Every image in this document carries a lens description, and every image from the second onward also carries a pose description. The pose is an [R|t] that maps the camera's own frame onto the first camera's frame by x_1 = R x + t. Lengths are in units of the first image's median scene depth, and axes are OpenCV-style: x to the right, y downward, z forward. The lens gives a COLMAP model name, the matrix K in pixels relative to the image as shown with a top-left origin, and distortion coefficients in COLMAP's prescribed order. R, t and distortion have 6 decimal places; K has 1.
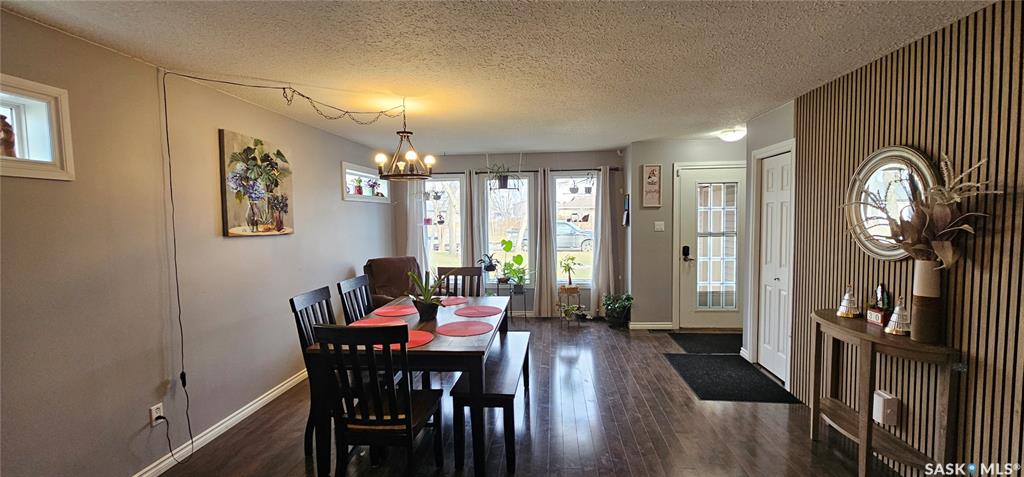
lens RADIAL K [[417.4, 0, 513.4], [0, 417.4, 238.7], [0, 0, 1]] dist [0.000469, 0.000005]
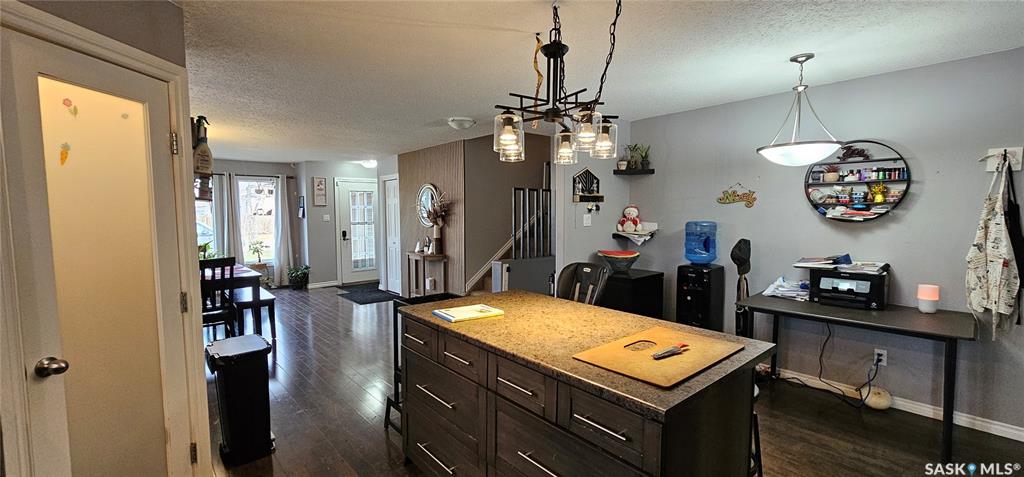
lens RADIAL K [[417.4, 0, 512.4], [0, 417.4, 240.9], [0, 0, 1]] dist [0.000469, 0.000005]
pose [[0.687084, -0.036026, 0.725684, -0.300894], [0.036549, 0.999219, 0.015000, 0.056716], [-0.725658, 0.016216, 0.687864, -0.552892]]
